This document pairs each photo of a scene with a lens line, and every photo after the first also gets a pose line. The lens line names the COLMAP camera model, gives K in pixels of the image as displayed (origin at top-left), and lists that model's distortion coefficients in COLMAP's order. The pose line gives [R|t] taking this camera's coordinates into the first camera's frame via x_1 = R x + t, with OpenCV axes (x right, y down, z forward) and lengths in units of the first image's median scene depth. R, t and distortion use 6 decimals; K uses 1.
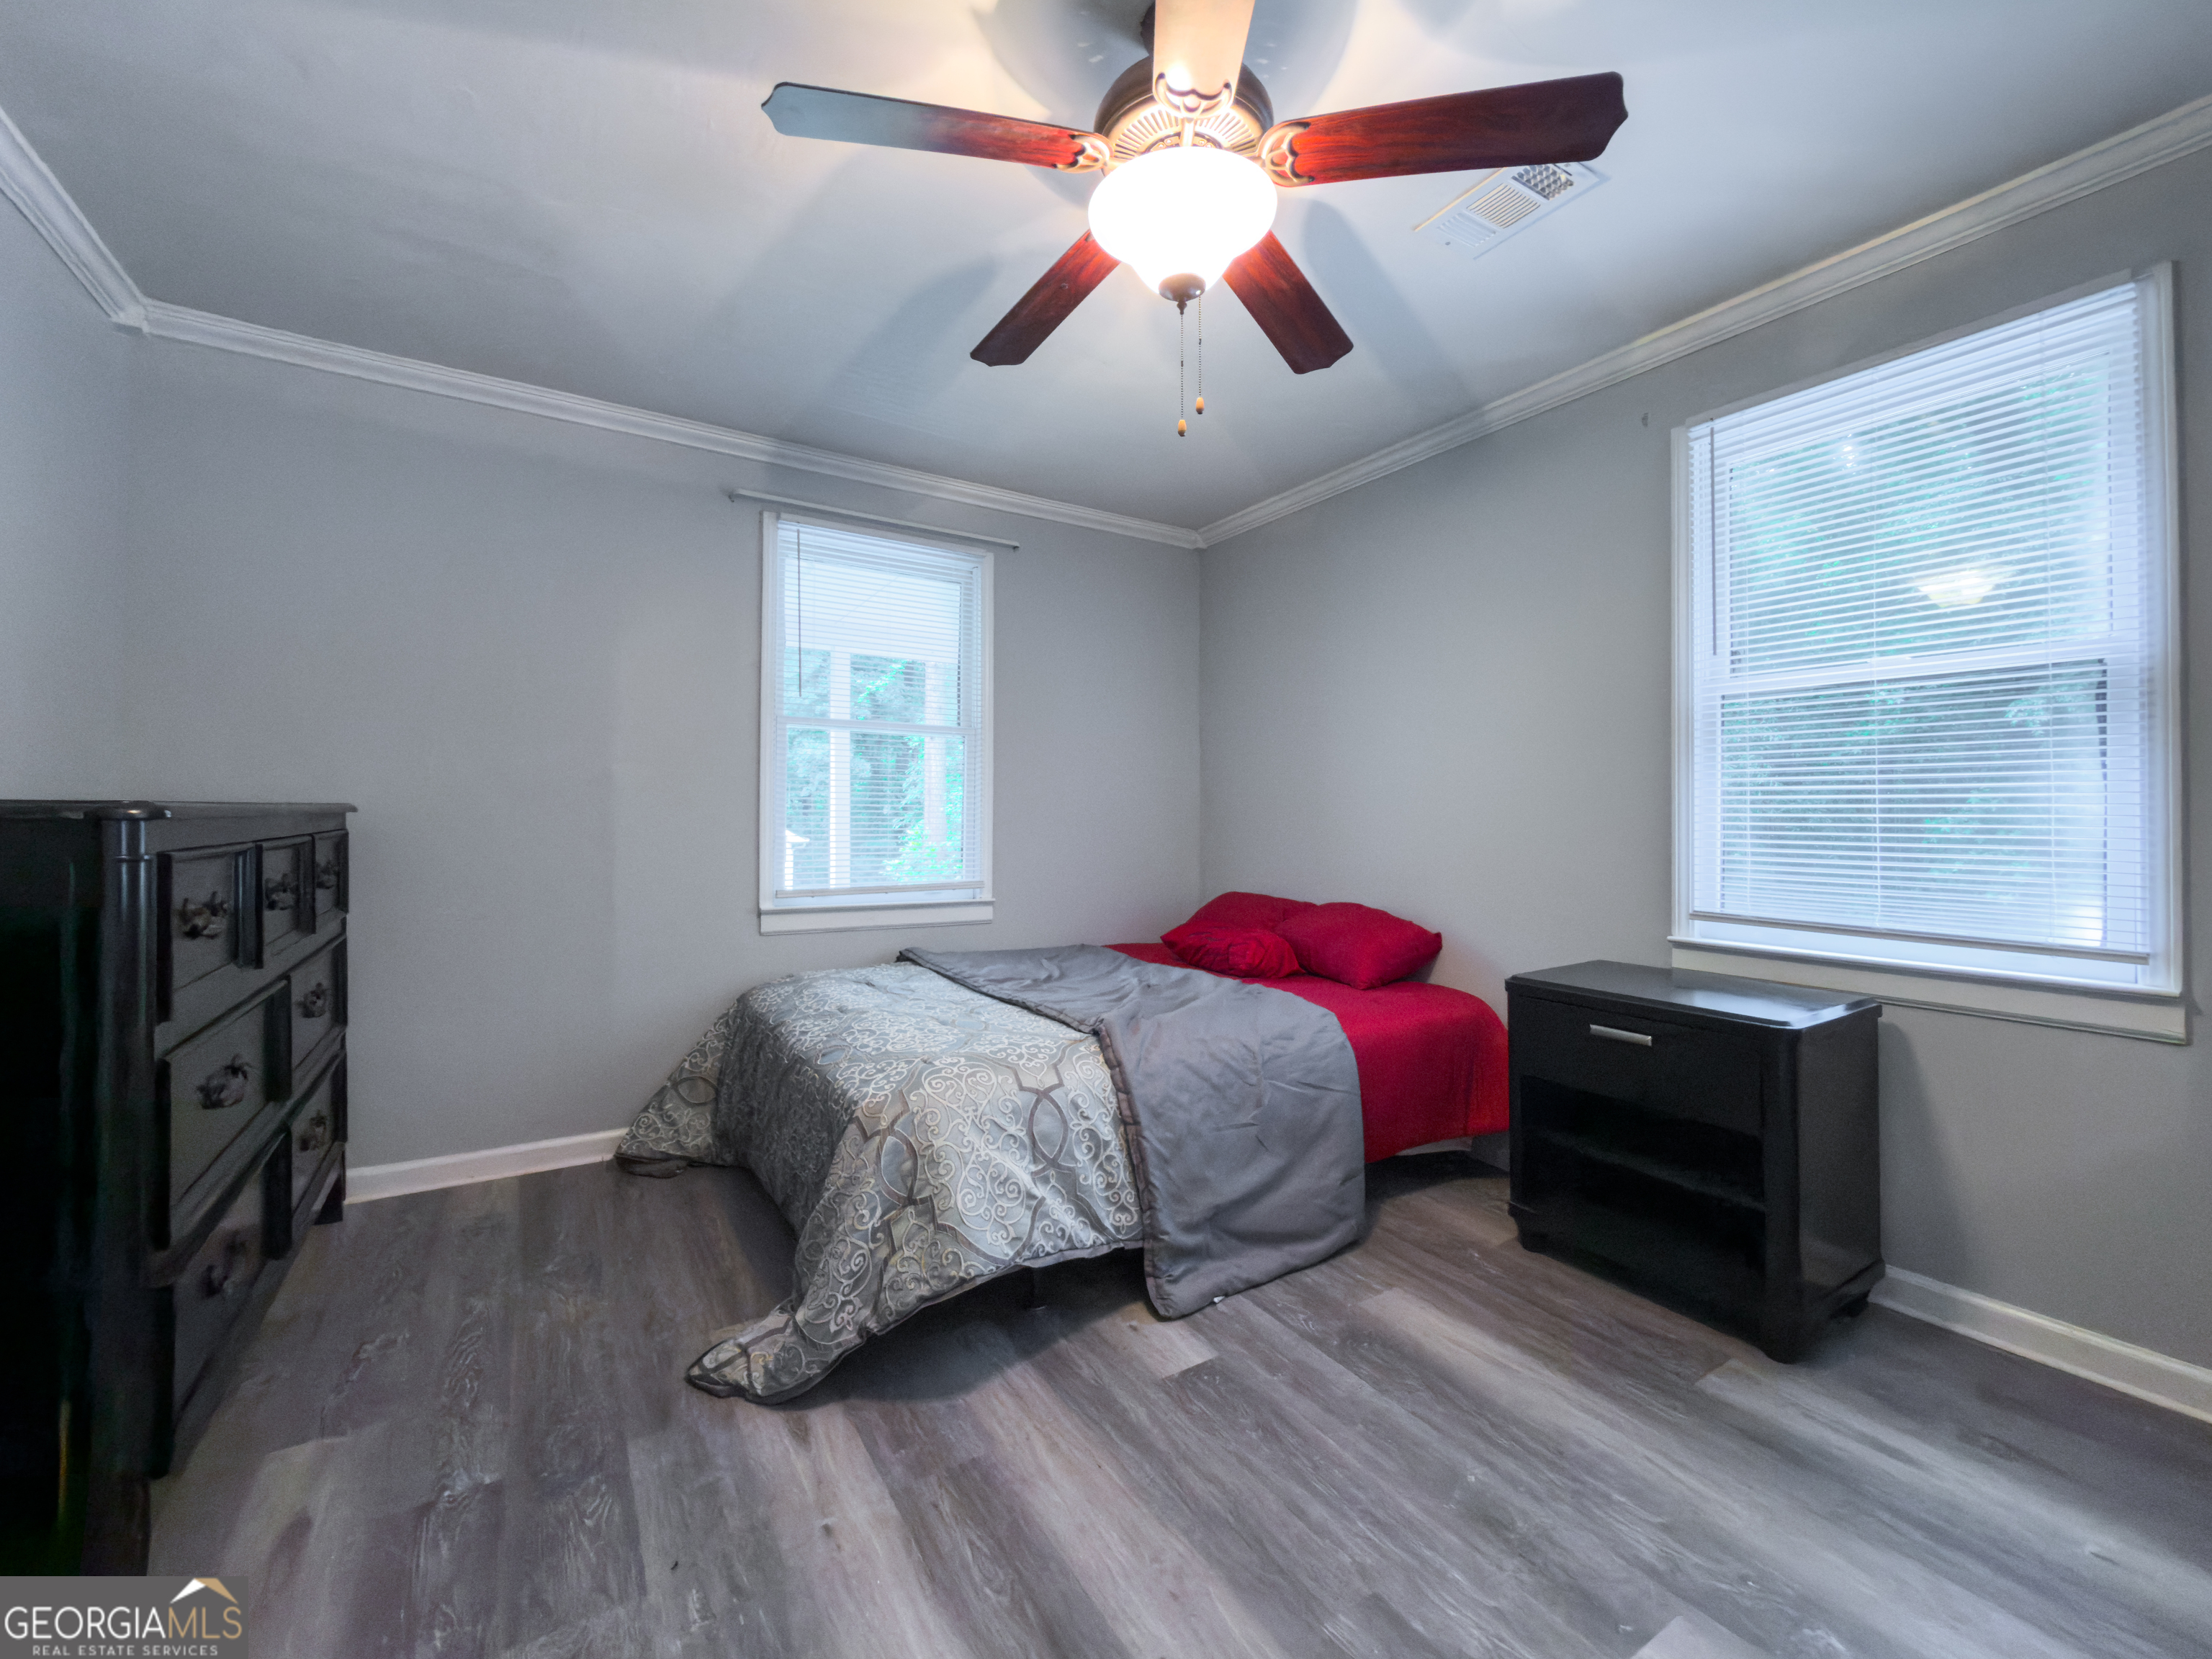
lens RADIAL K [[900.0, 0, 1066.6], [0, 900.0, 856.9], [0, 0, 1]] dist [-0.001508, -0.000325]
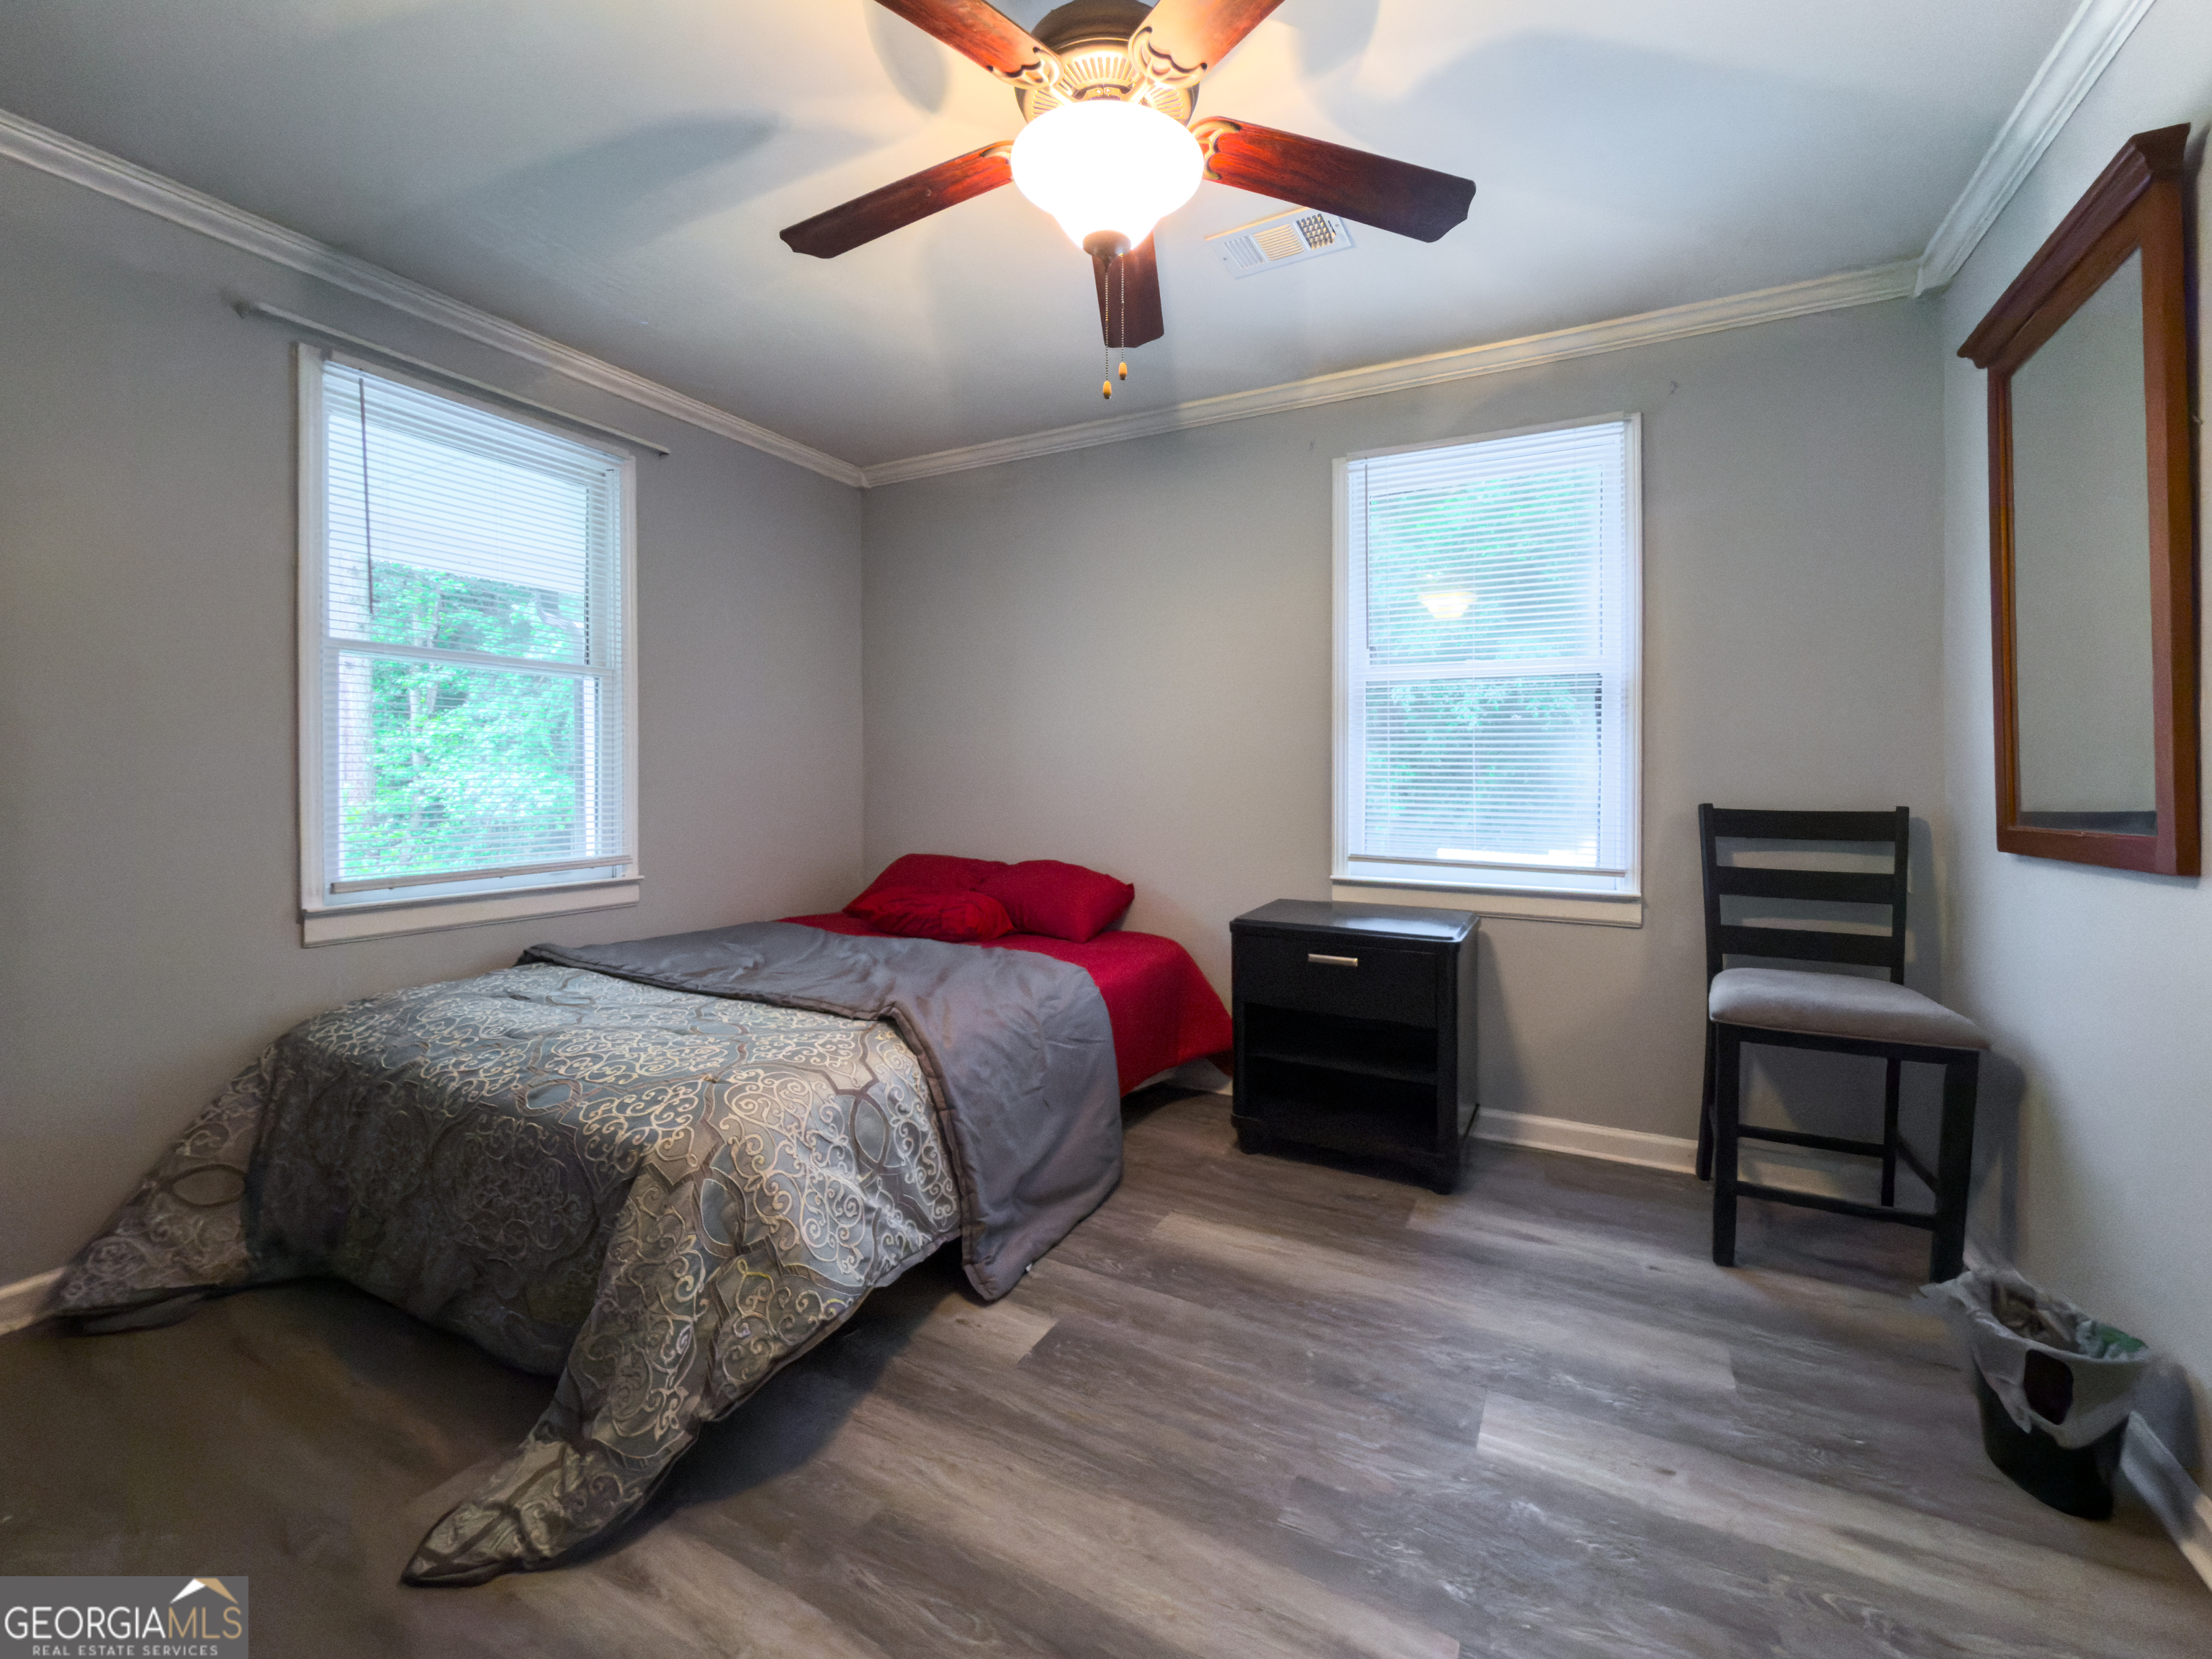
lens RADIAL K [[925.7, 0, 1106.0], [0, 925.7, 829.5], [0, 0, 1]] dist [-0.001184, -0.000523]
pose [[0.856537, -0.033176, 0.515018, -0.280453], [0.022397, 0.999381, 0.027128, -0.018191], [-0.515599, -0.011701, 0.856750, 0.090997]]
